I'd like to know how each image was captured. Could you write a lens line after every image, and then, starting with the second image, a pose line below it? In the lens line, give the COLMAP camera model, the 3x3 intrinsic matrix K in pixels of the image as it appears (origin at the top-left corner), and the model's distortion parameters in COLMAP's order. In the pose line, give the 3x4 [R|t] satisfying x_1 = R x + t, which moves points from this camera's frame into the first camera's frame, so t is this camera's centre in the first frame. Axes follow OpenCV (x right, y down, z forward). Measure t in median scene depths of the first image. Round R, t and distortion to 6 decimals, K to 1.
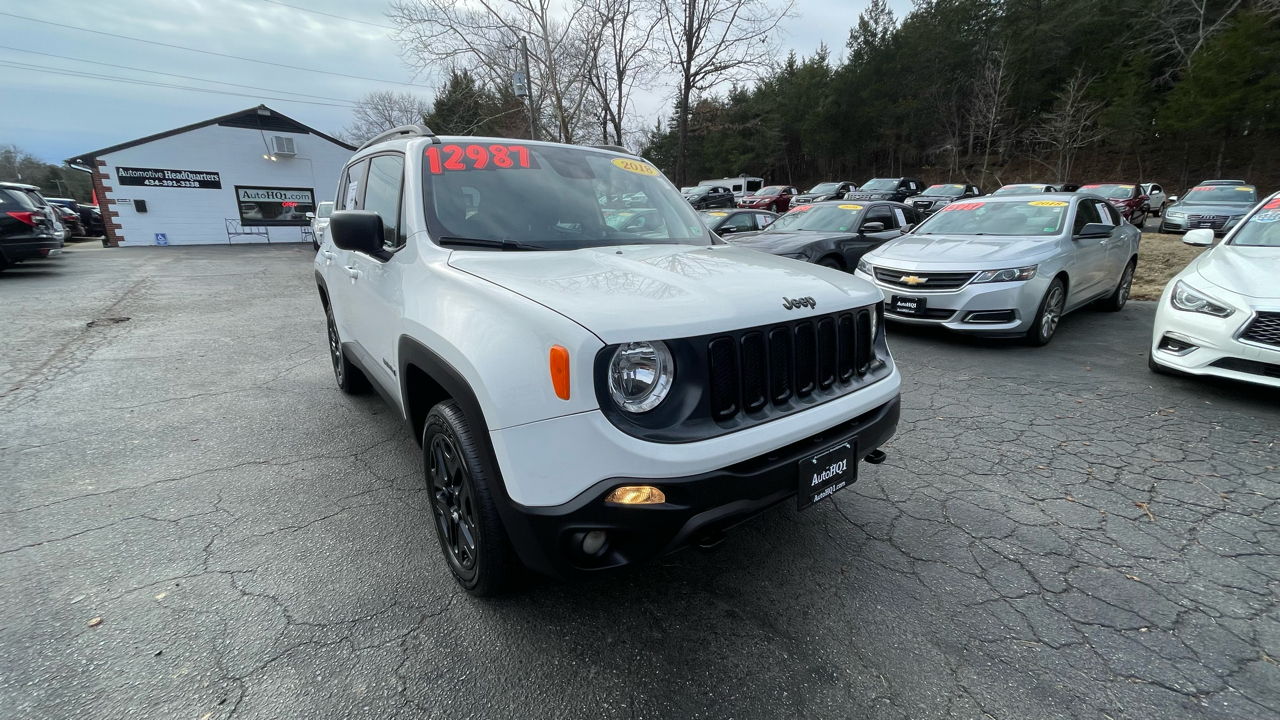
lens RADIAL K [[512.1, 0, 642.5], [0, 512.1, 358.2], [0, 0, 1]] dist [0.000309, -0.001183]
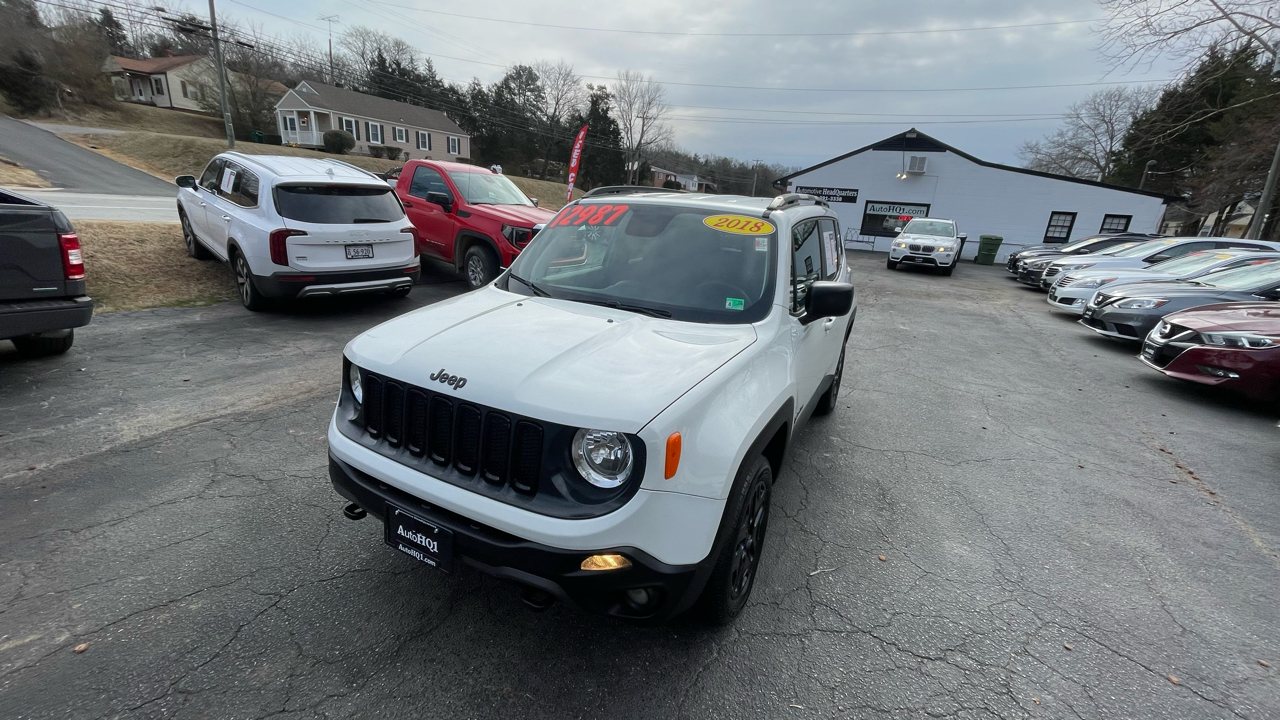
lens RADIAL K [[512.1, 0, 642.5], [0, 512.1, 358.2], [0, 0, 1]] dist [0.000309, -0.001183]
pose [[0.421482, 0.279094, -0.862821, 1.354092], [-0.295203, 0.941864, 0.160457, -0.429098], [0.857443, 0.187078, 0.479368, 0.815325]]
